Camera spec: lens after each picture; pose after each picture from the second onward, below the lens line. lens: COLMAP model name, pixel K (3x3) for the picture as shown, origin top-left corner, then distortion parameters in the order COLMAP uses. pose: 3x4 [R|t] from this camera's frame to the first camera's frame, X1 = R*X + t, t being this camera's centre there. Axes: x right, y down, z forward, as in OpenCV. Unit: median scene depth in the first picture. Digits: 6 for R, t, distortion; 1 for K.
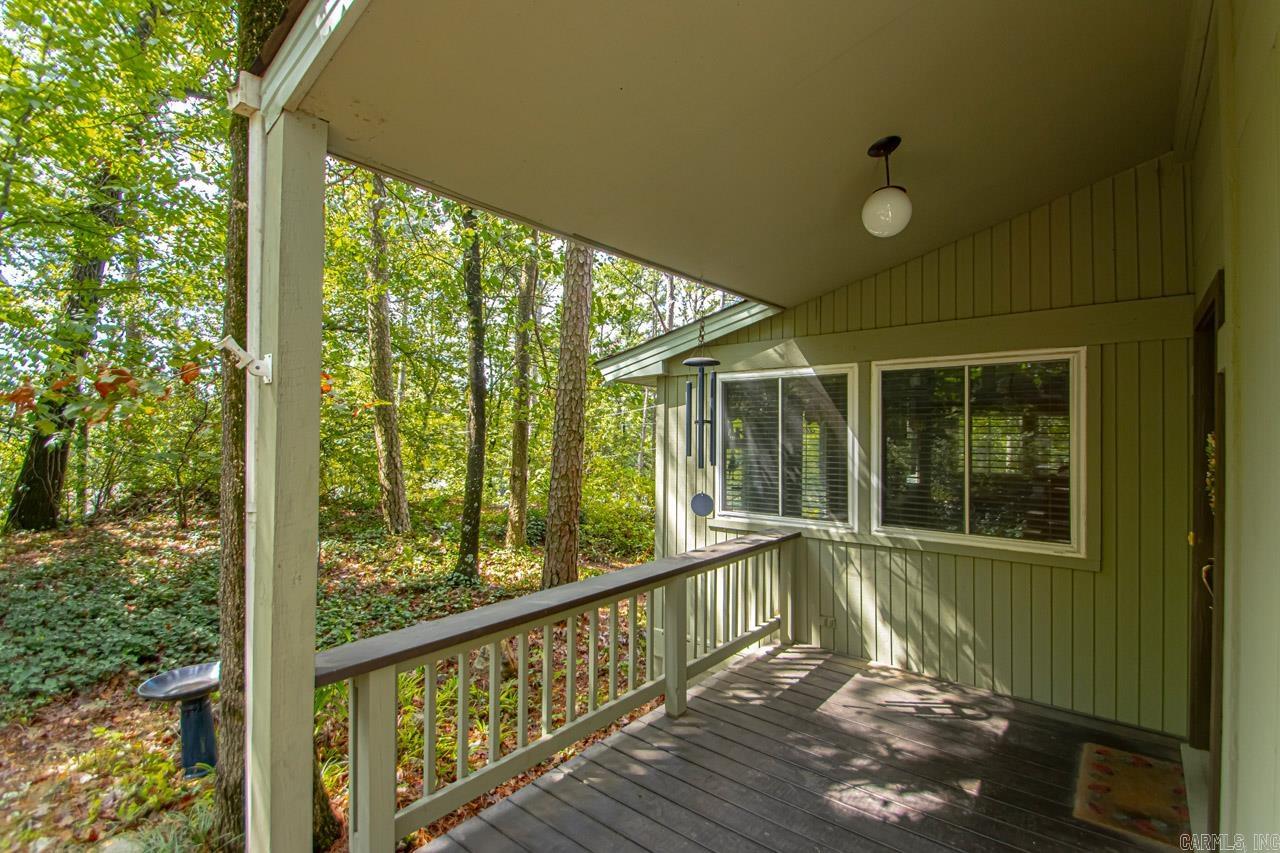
lens RADIAL K [[590.0, 0, 649.9], [0, 590.0, 425.9], [0, 0, 1]] dist [0.013391, -0.017504]
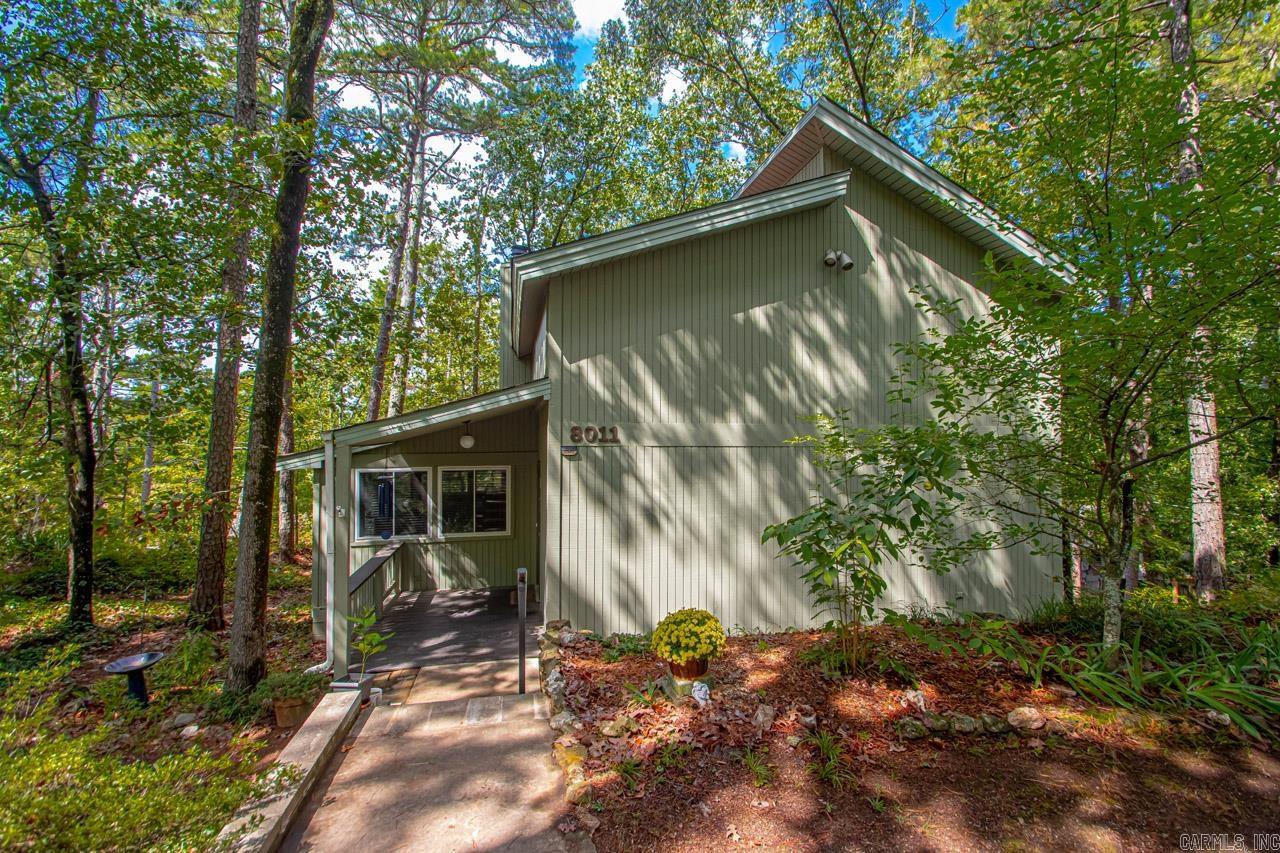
lens RADIAL K [[576.0, 0, 658.4], [0, 576.0, 430.7], [0, 0, 1]] dist [0.014602, -0.014862]
pose [[0.592128, 0.014638, 0.805711, -1.036747], [-0.004563, 0.999880, -0.014812, -0.232105], [-0.805831, 0.005094, 0.592124, -1.176266]]
